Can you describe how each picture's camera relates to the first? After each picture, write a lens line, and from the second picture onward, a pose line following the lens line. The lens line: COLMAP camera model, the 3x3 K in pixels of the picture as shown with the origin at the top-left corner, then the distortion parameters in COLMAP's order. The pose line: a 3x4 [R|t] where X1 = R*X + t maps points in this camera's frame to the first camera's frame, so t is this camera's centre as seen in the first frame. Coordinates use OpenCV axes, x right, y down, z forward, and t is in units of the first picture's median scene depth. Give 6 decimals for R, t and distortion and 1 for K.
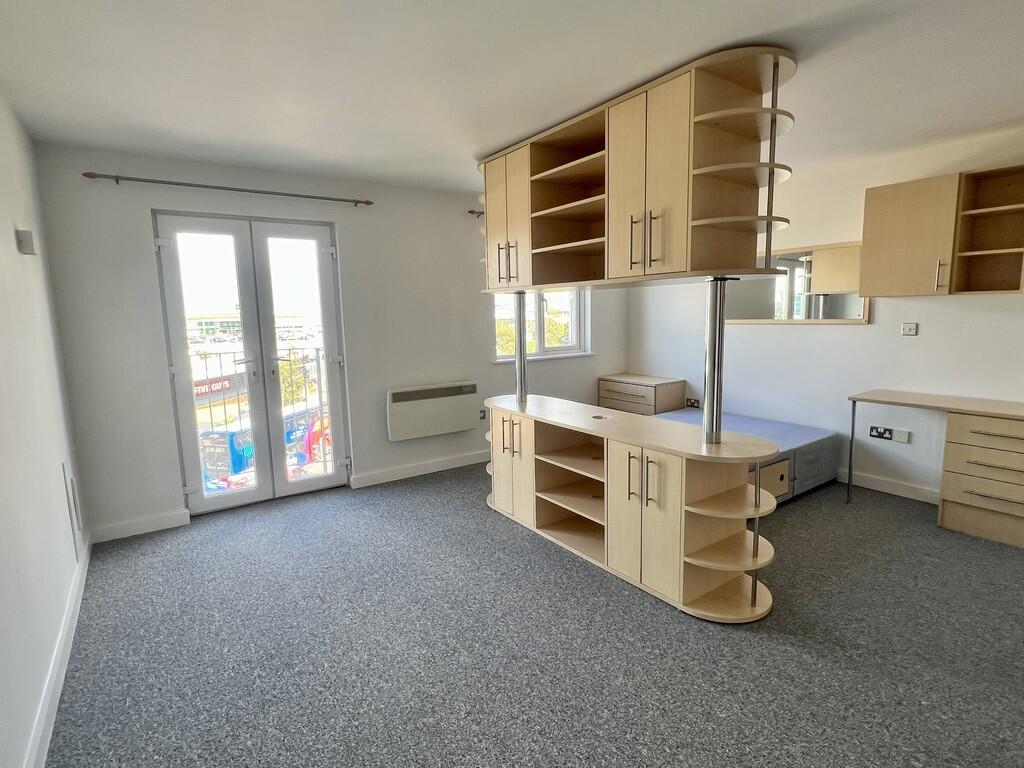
lens RADIAL K [[521.3, 0, 517.5], [0, 521.3, 388.1], [0, 0, 1]] dist [-0.013619, 0.000714]
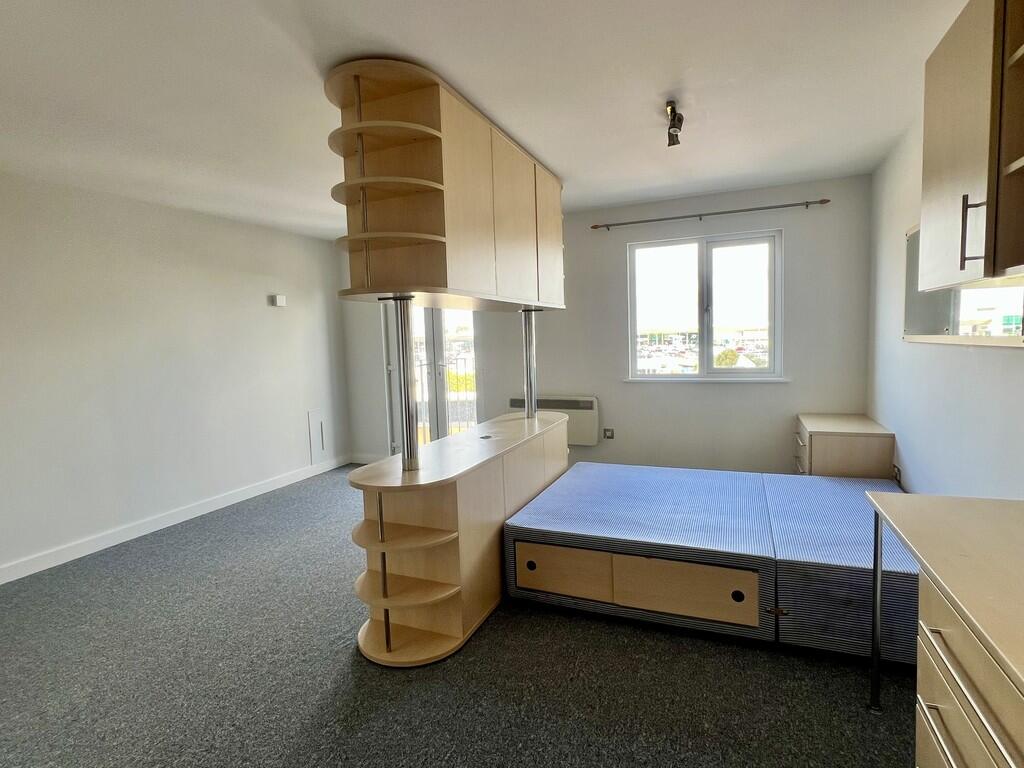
lens RADIAL K [[521.3, 0, 517.7], [0, 521.3, 377.9], [0, 0, 1]] dist [-0.013619, 0.000714]
pose [[0.527161, 0.068135, -0.847030, 0.587998], [-0.102381, 0.994612, 0.016289, -0.044832], [0.843576, 0.078133, 0.531296, 0.303542]]
